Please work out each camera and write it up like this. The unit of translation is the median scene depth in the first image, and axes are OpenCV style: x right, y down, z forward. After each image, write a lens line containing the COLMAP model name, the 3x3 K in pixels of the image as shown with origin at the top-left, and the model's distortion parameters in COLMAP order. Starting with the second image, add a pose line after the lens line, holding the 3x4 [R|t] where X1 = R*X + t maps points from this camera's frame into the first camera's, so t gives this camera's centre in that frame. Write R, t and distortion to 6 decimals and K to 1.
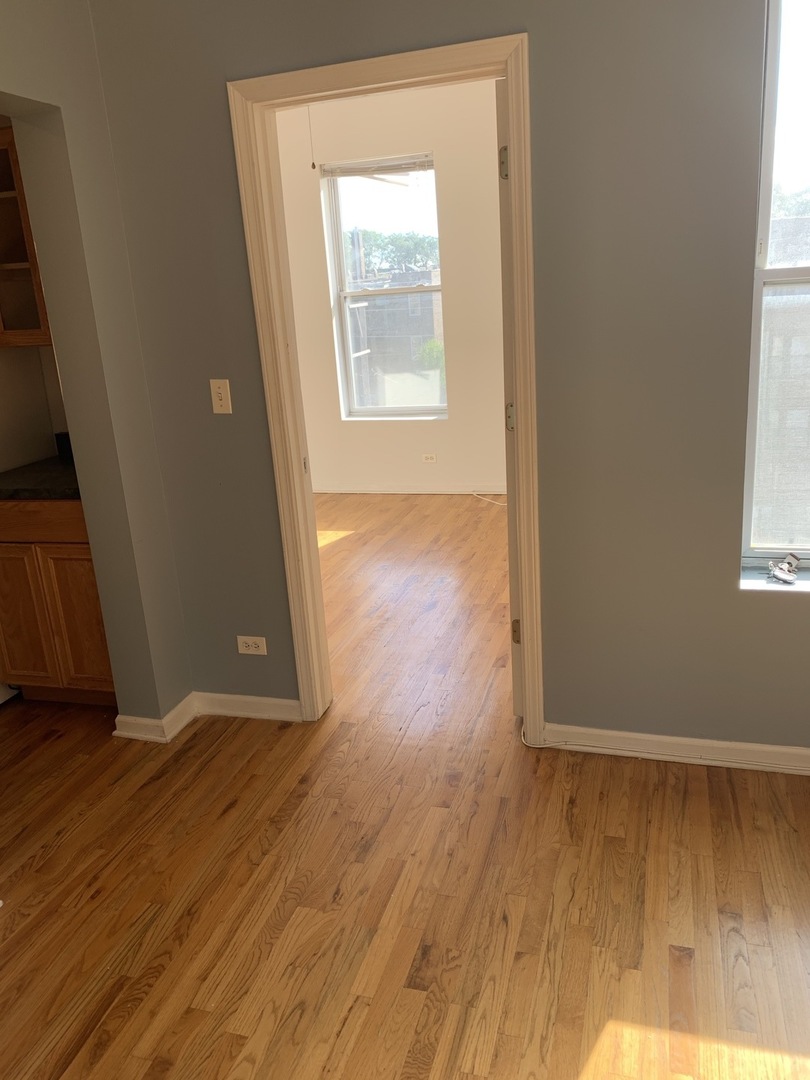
lens RADIAL K [[812.6, 0, 401.7], [0, 812.6, 535.5], [0, 0, 1]] dist [0.109847, -0.250230]
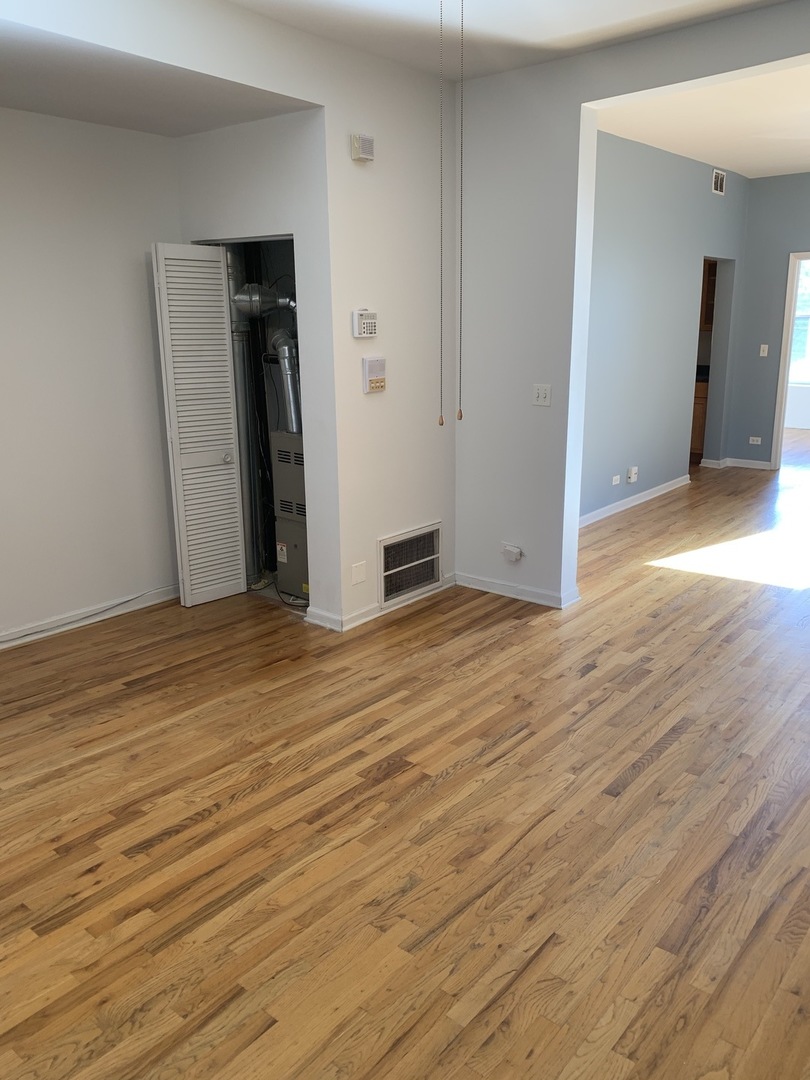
lens RADIAL K [[812.6, 0, 401.7], [0, 812.6, 535.5], [0, 0, 1]] dist [0.109847, -0.250230]
pose [[0.918368, 0.155403, -0.363937, -0.119374], [-0.160116, 0.986945, 0.017388, 0.325177], [0.361887, 0.042304, 0.931261, -1.111751]]
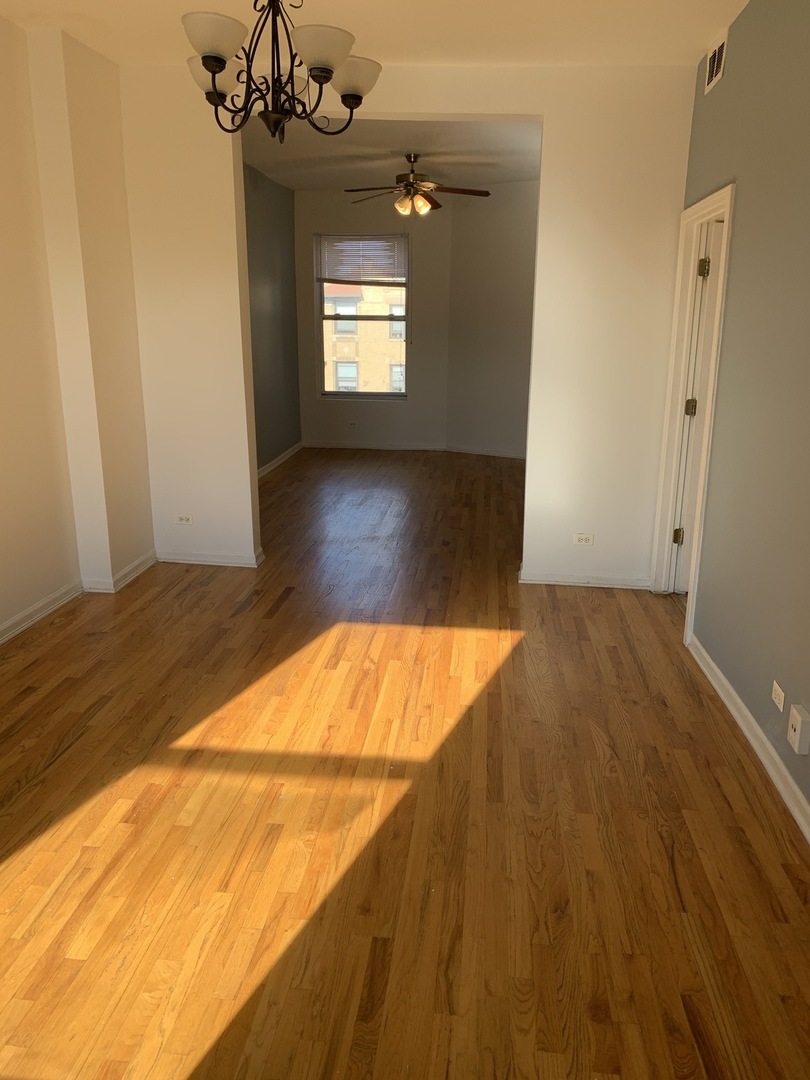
lens RADIAL K [[812.6, 0, 401.7], [0, 812.6, 535.5], [0, 0, 1]] dist [0.109847, -0.250230]
pose [[-0.979916, 0.107626, -0.167873, 0.023871], [0.003303, 0.850491, 0.525980, -0.142854], [0.199383, 0.514862, -0.833765, 0.463427]]
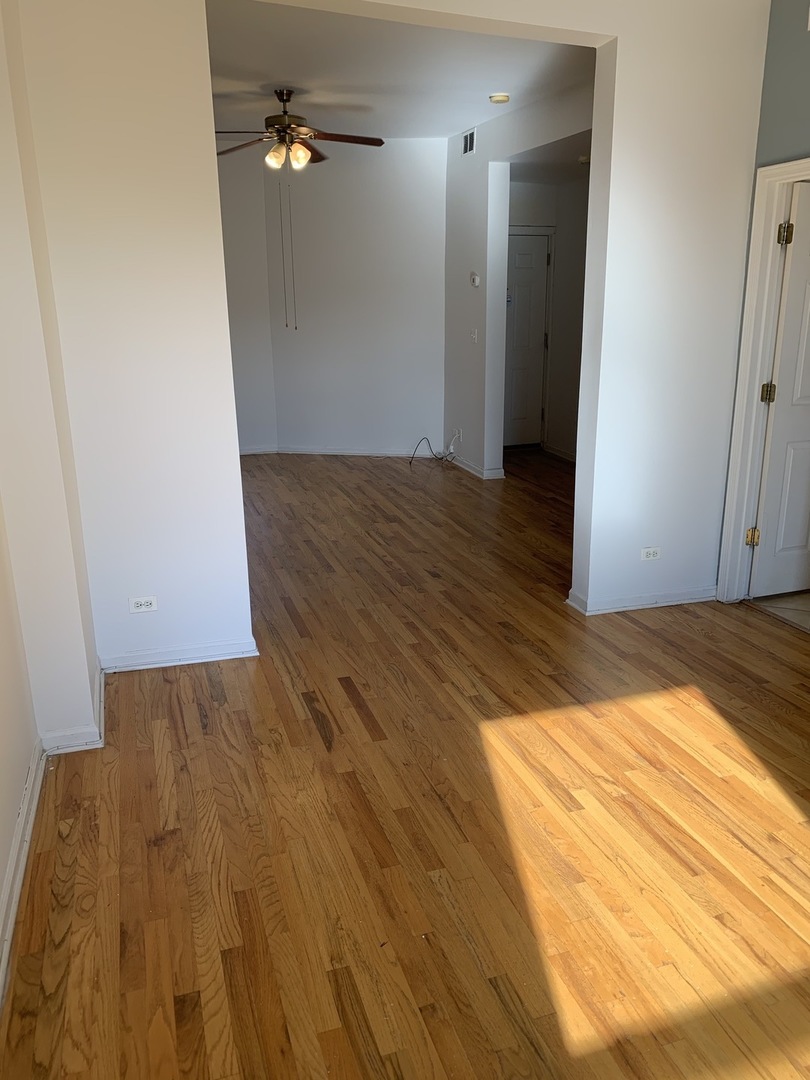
lens RADIAL K [[824.7, 0, 402.7], [0, 824.7, 528.4], [0, 0, 1]] dist [0.055788, -0.073592]
pose [[-0.814344, 0.228478, -0.533518, 0.270245], [-0.099472, 0.850706, 0.516144, -0.063181], [0.571795, 0.473388, -0.670040, 0.135256]]
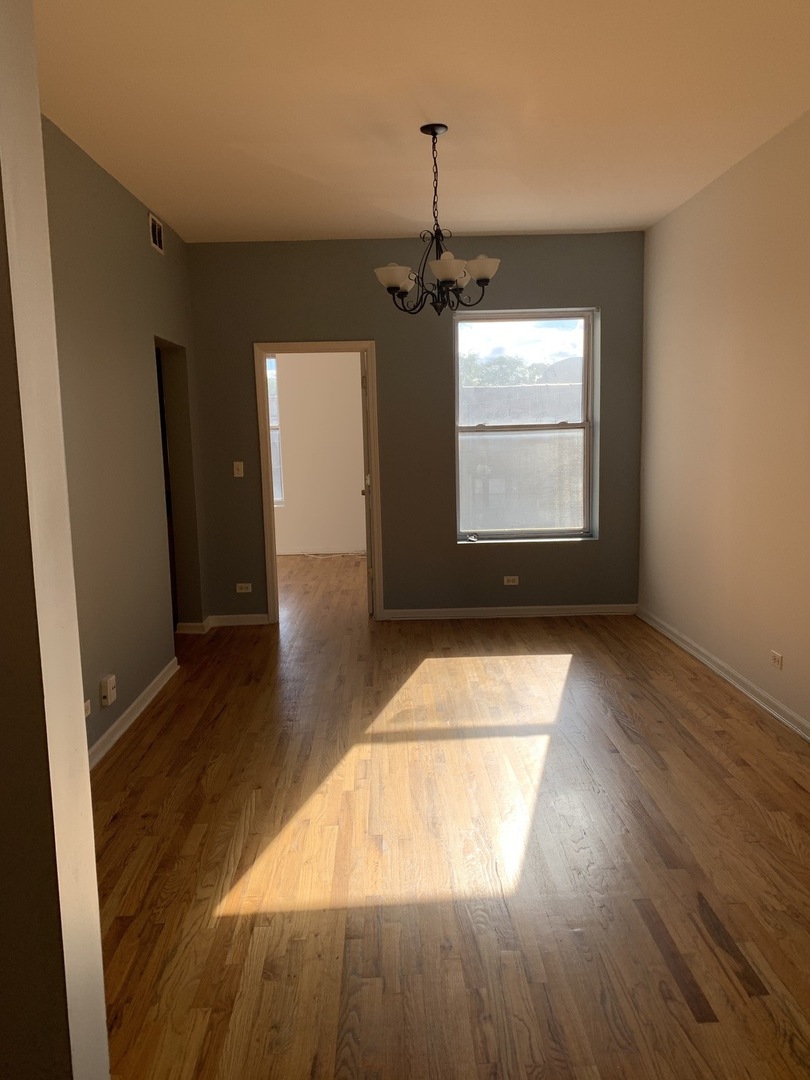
lens RADIAL K [[824.7, 0, 402.7], [0, 824.7, 528.4], [0, 0, 1]] dist [0.055788, -0.073592]
pose [[0.948060, 0.006667, 0.318022, -0.253633], [0.050198, 0.984117, -0.170277, 0.196124], [-0.314106, 0.177397, 0.932667, -0.603994]]
